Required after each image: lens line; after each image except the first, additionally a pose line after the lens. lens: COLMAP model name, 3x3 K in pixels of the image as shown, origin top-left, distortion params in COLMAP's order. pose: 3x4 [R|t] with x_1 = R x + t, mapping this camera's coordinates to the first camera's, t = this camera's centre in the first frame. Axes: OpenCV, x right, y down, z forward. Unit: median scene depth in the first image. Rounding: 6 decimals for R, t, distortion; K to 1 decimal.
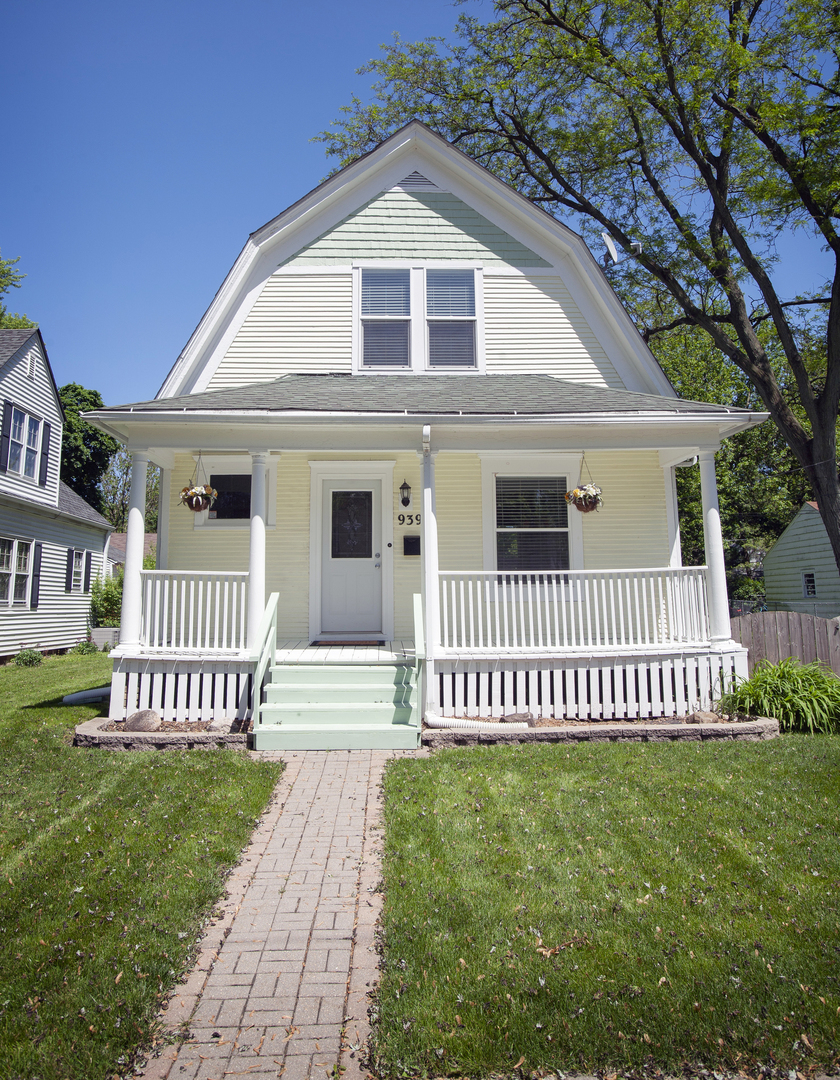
lens RADIAL K [[806.8, 0, 414.3], [0, 806.8, 445.8], [0, 0, 1]] dist [-0.060947, 0.001423]
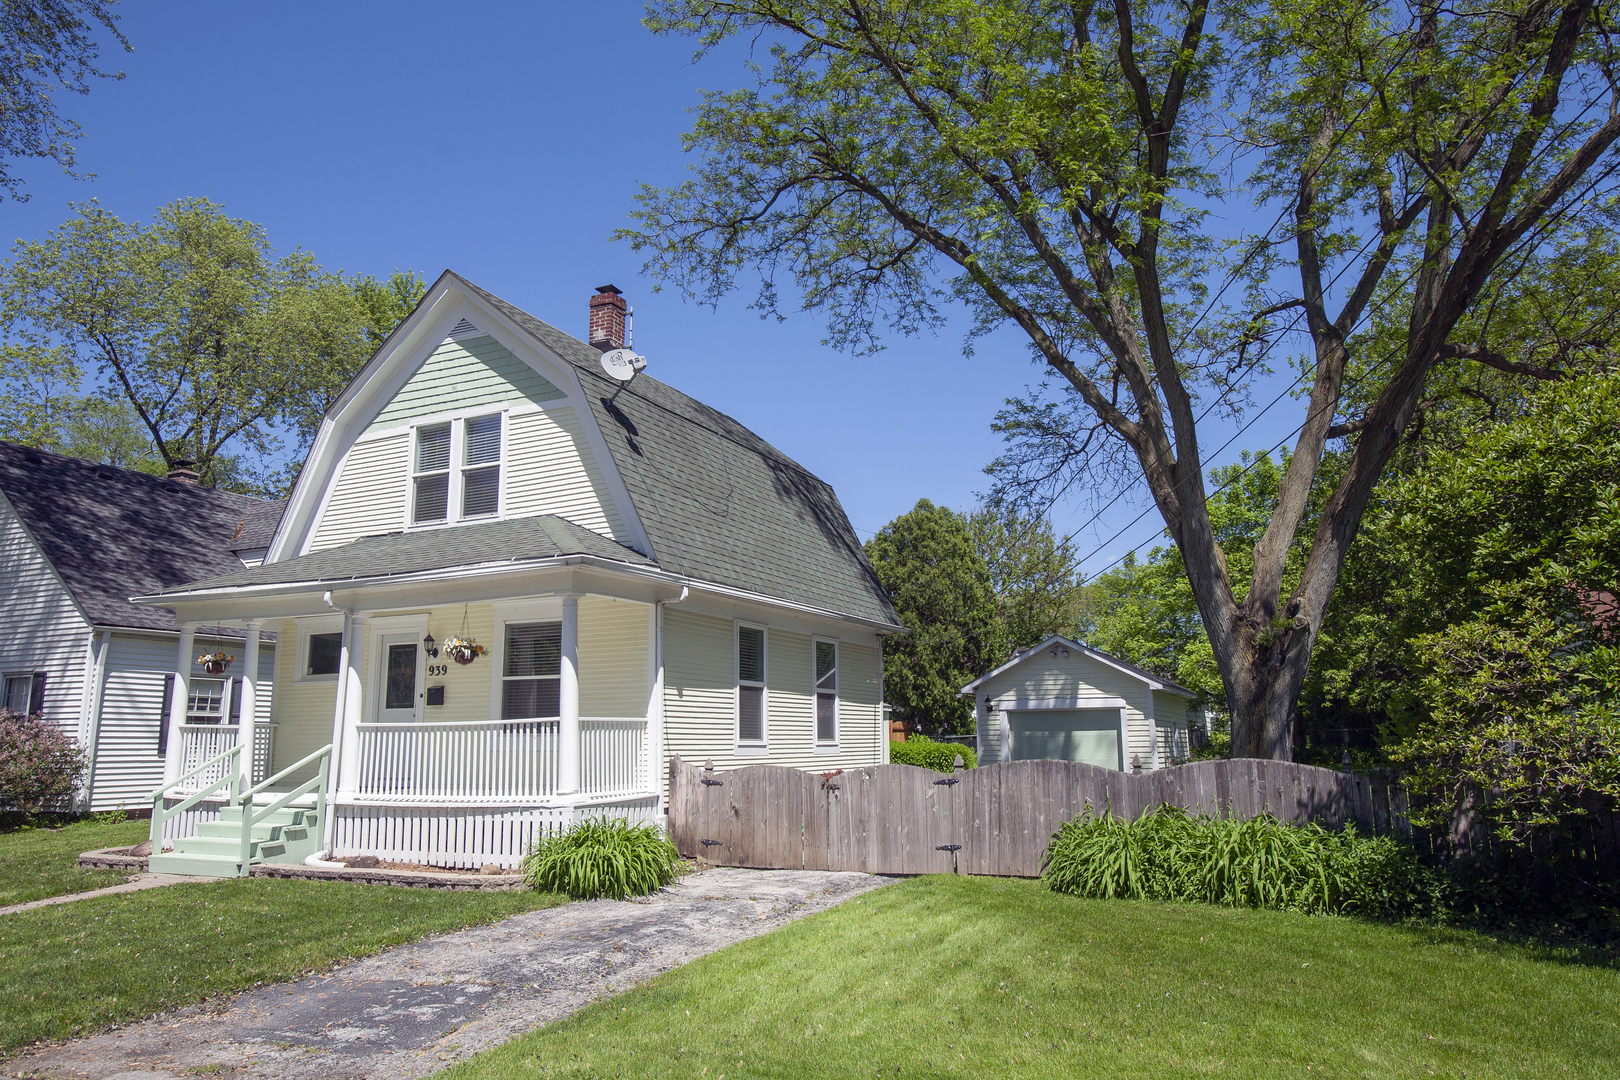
lens RADIAL K [[1110.4, 0, 809.5], [0, 1110.4, 540.4], [0, 0, 1]] dist [0.005246, 0.001470]
pose [[0.881767, -0.084578, -0.464040, 1.038695], [0.089807, 0.995900, -0.010865, -0.015423], [0.463057, -0.032094, 0.885747, -0.031436]]
